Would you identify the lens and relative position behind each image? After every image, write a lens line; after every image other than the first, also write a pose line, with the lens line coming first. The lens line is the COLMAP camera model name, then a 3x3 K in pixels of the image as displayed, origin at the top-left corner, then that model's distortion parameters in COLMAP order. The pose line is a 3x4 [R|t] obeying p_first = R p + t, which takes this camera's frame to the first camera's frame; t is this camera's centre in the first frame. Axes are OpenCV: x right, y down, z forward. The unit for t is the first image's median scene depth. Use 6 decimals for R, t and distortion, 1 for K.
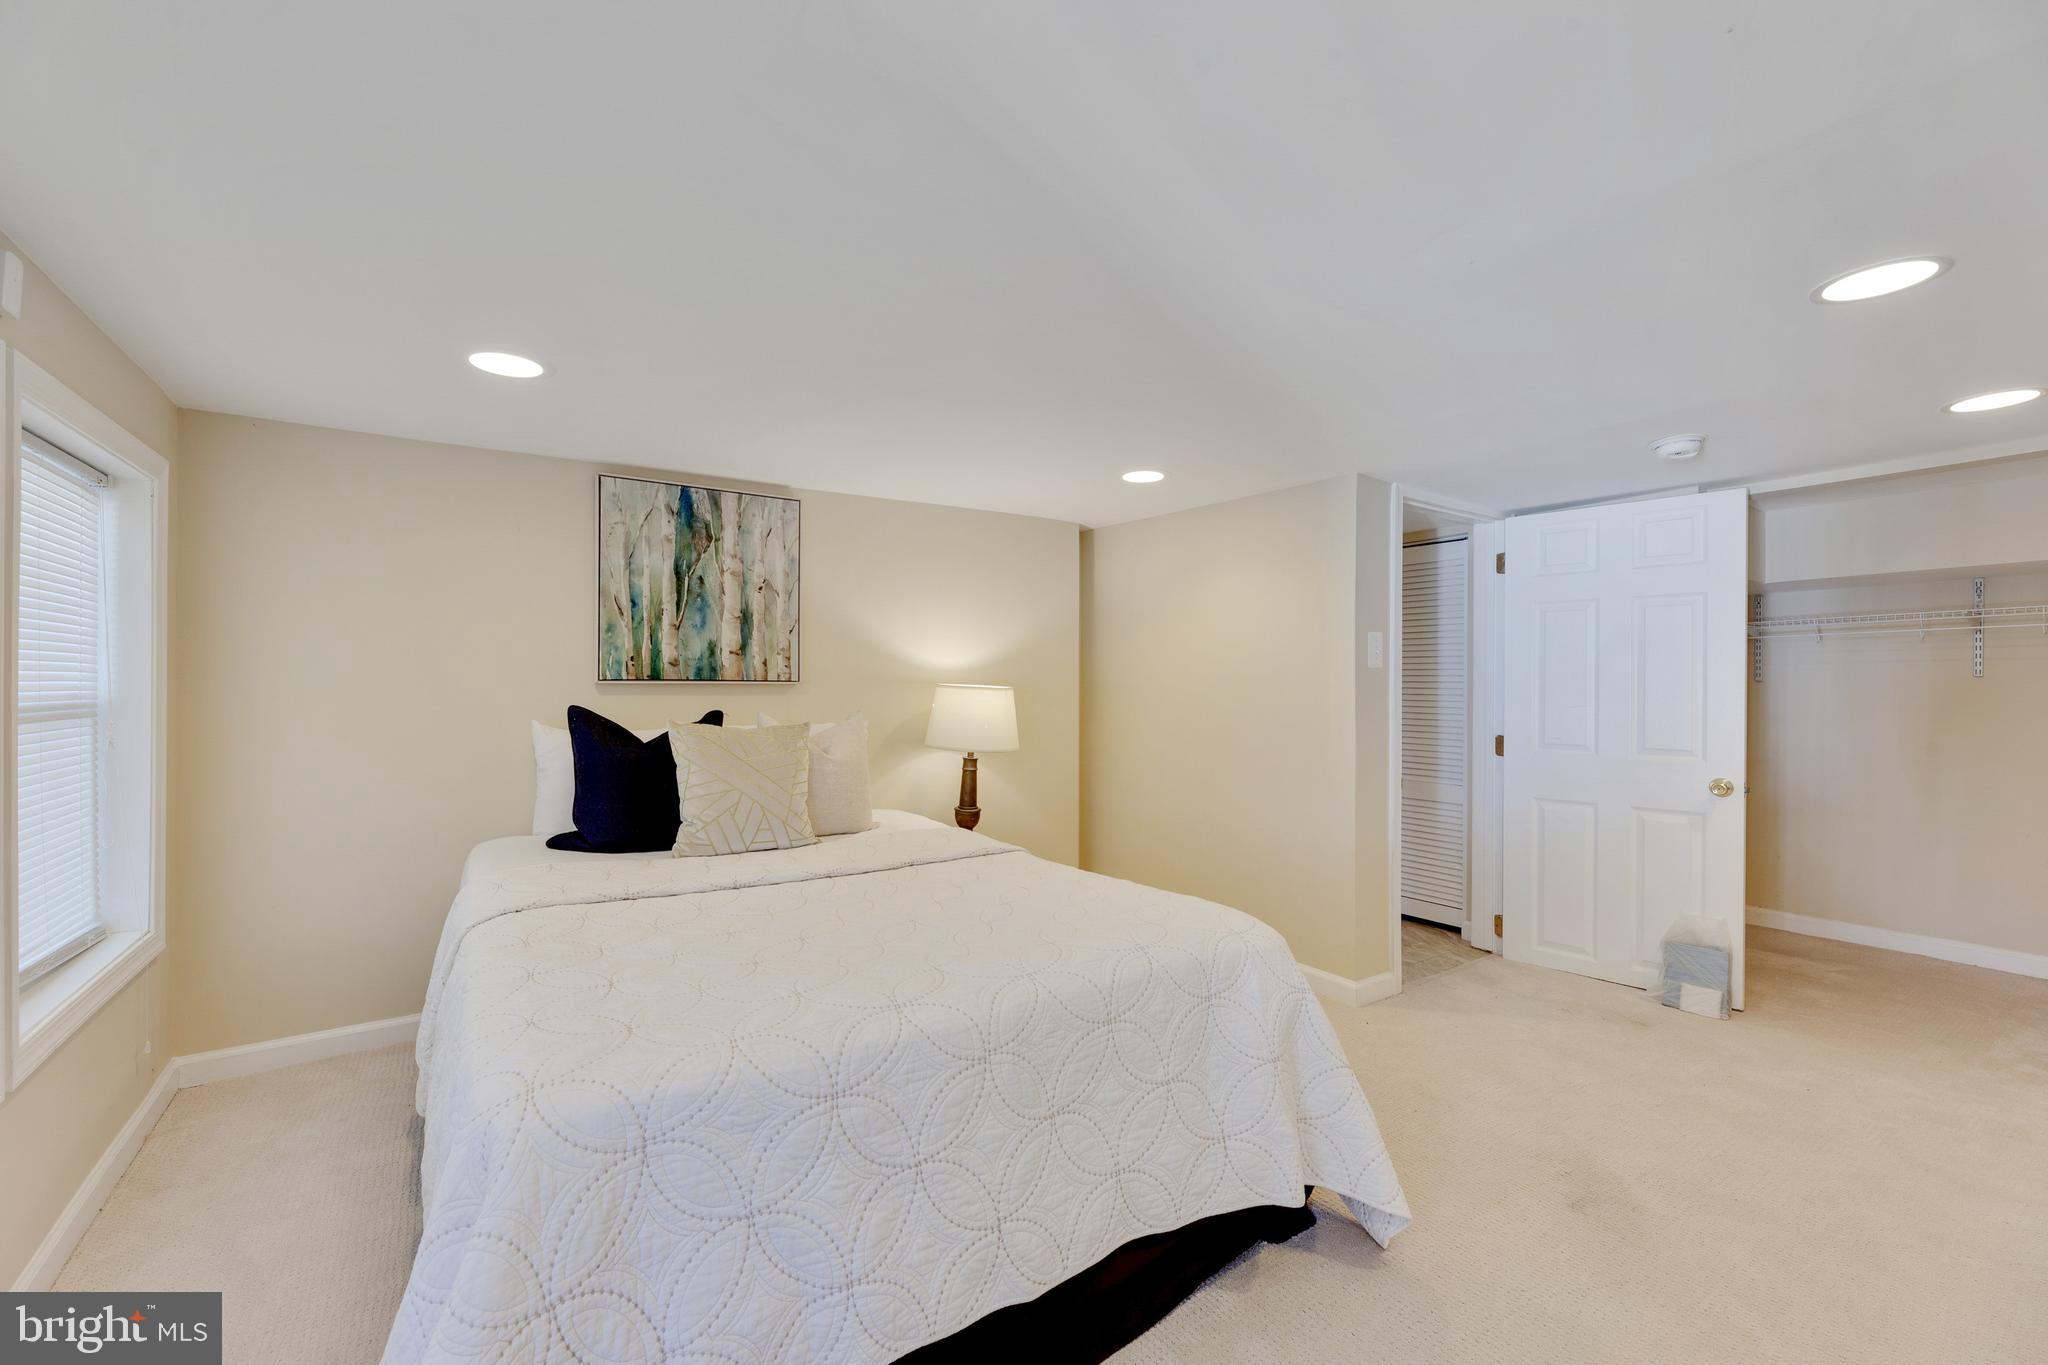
lens RADIAL K [[838.4, 0, 1015.3], [0, 838.4, 677.9], [0, 0, 1]] dist [-0.002084, 0.000345]
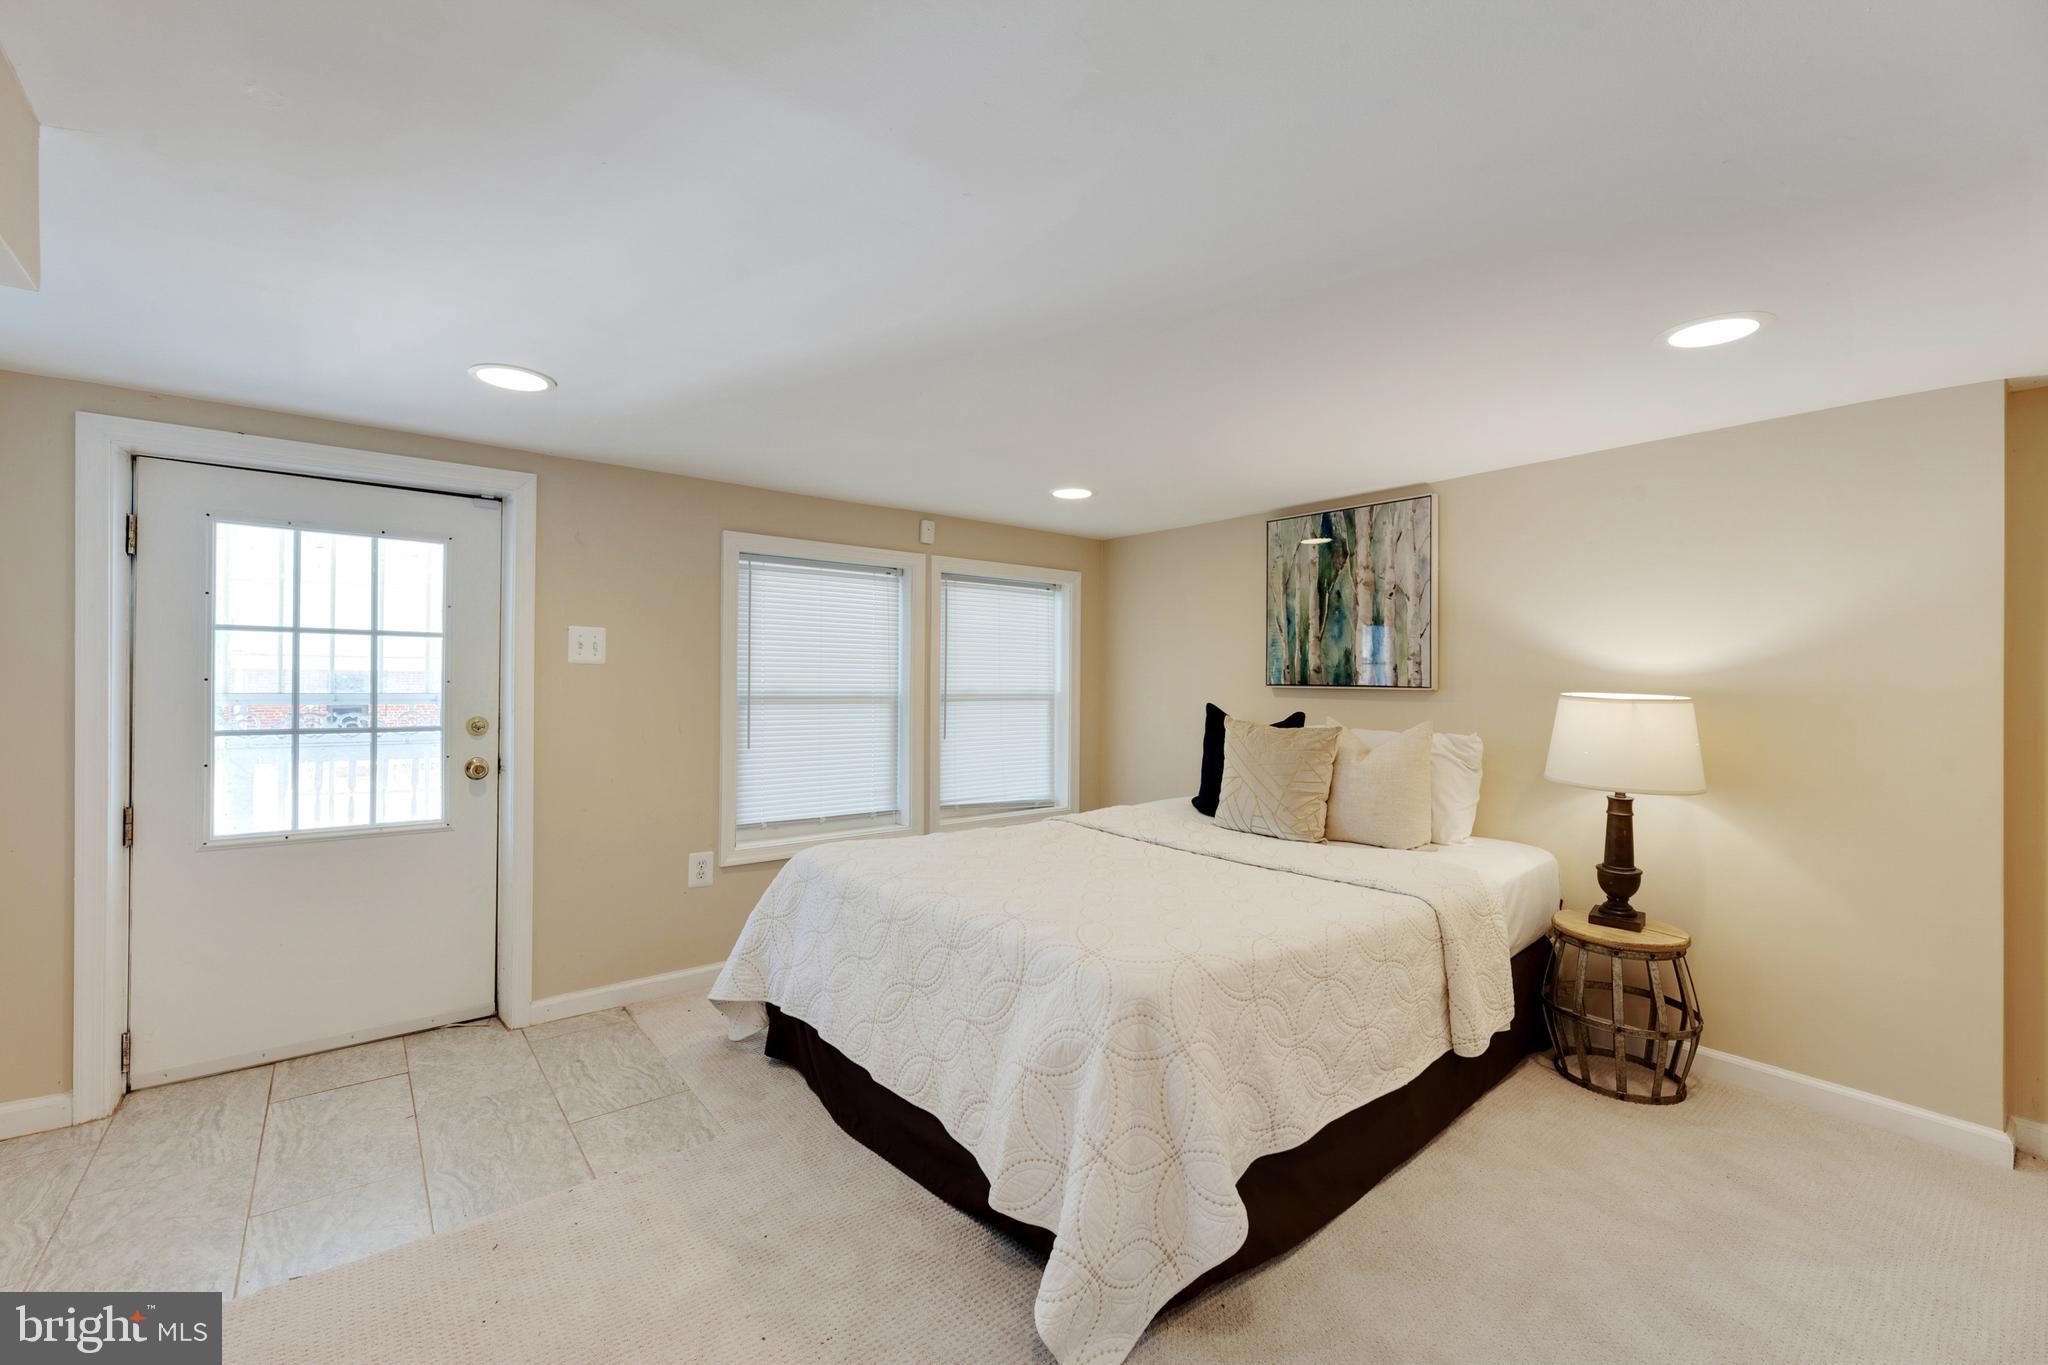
lens RADIAL K [[838.4, 0, 1017.0], [0, 838.4, 683.8], [0, 0, 1]] dist [-0.002084, 0.000345]
pose [[0.104643, -0.001110, -0.994509, 0.670147], [-0.009322, 0.999954, -0.002097, 0.006575], [0.994466, 0.009491, 0.104628, 0.467556]]
